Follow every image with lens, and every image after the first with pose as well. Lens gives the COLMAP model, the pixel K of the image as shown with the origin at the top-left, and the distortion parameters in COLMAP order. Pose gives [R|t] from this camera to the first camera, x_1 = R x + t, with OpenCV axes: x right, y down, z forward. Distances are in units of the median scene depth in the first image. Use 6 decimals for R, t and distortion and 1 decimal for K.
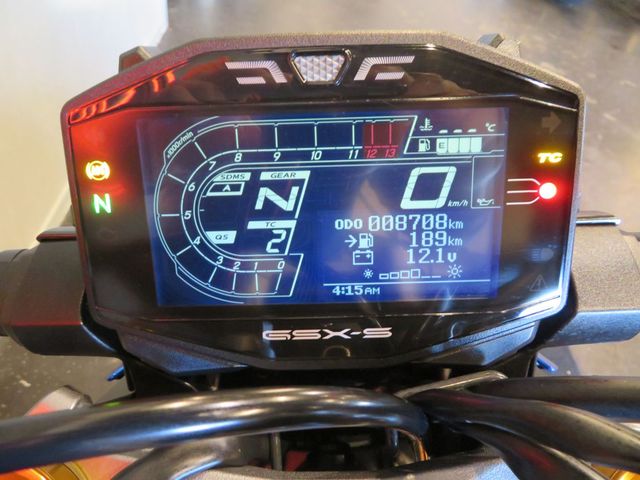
lens RADIAL K [[457.0, 0, 318.7], [0, 457.0, 241.5], [0, 0, 1]] dist [-0.000178, -0.010022]
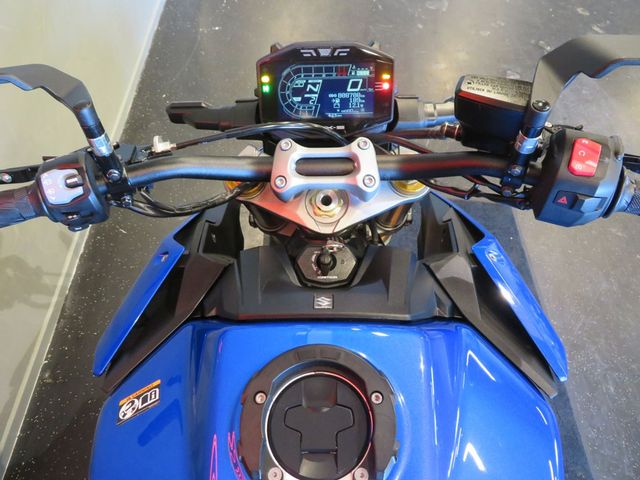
lens RADIAL K [[457.0, 0, 323.7], [0, 457.0, 238.9], [0, 0, 1]] dist [-0.000178, -0.010022]
pose [[0.999870, 0.003720, 0.015668, -0.058694], [-0.006267, 0.986147, 0.165753, 0.486542], [-0.014834, -0.165830, 0.986043, -2.774384]]
